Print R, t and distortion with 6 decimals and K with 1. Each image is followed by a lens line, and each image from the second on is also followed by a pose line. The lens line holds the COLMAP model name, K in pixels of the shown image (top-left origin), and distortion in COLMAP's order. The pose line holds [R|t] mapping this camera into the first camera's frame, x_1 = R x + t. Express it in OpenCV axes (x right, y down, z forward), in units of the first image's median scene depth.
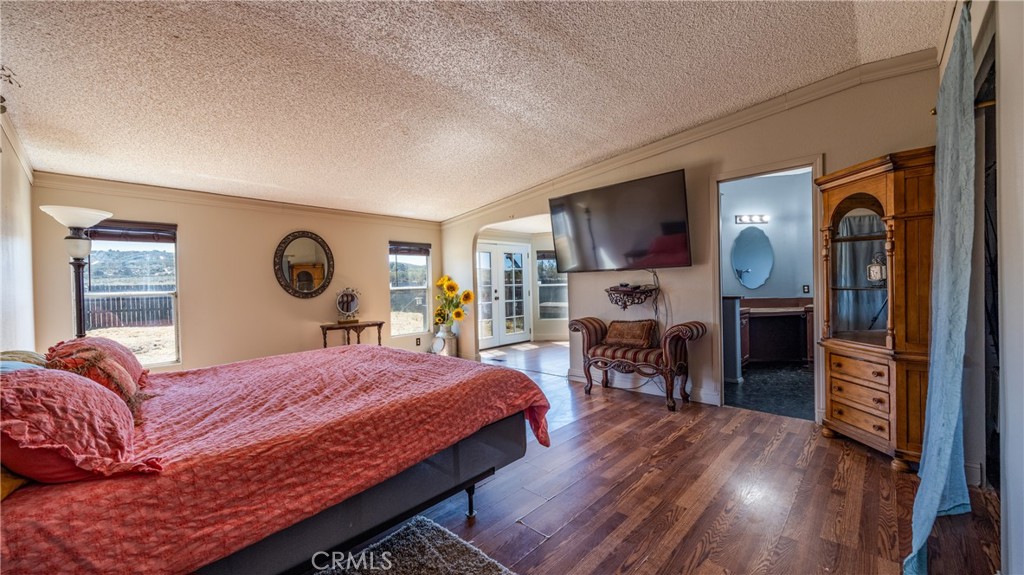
lens RADIAL K [[389.5, 0, 515.3], [0, 389.5, 290.7], [0, 0, 1]] dist [-0.002644, 0.000024]
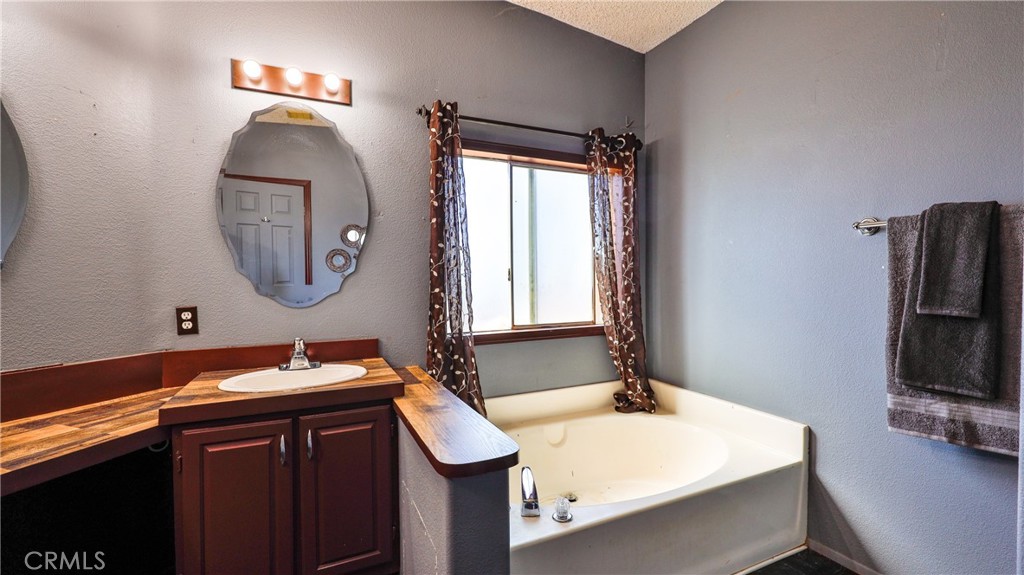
lens RADIAL K [[433.2, 0, 510.8], [0, 433.2, 288.1], [0, 0, 1]] dist [0.001978, -0.000707]
pose [[0.368495, 0.013331, 0.929534, 0.537193], [0.013838, 0.999708, -0.019824, -0.017946], [-0.929527, 0.020167, 0.368203, 0.659808]]
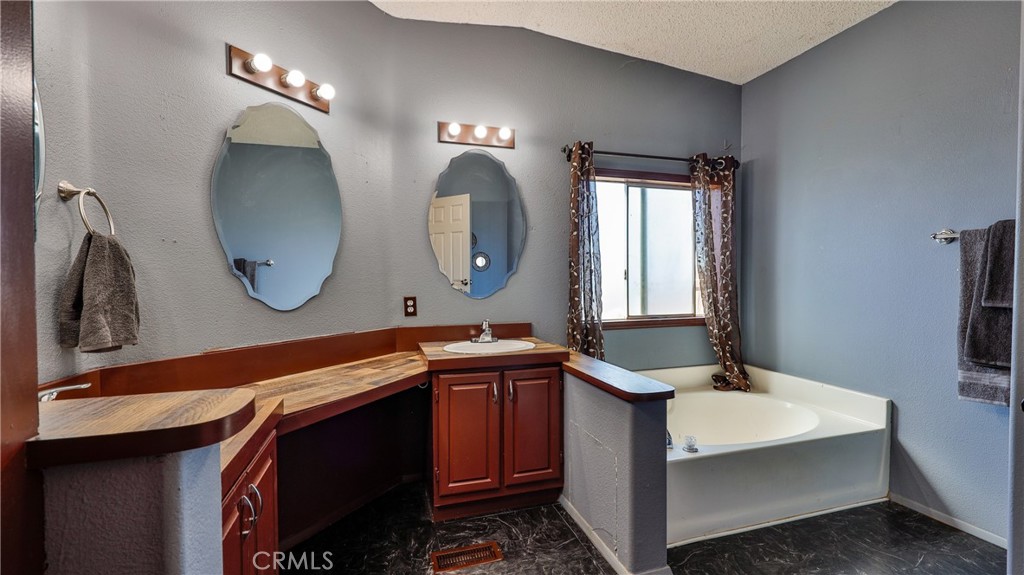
lens RADIAL K [[433.2, 0, 511.1], [0, 433.2, 288.7], [0, 0, 1]] dist [0.001978, -0.000707]
pose [[0.494532, 0.012579, 0.869068, 0.402390], [0.004625, 0.999843, -0.017103, -0.014159], [-0.869147, 0.012478, 0.494396, 0.679033]]
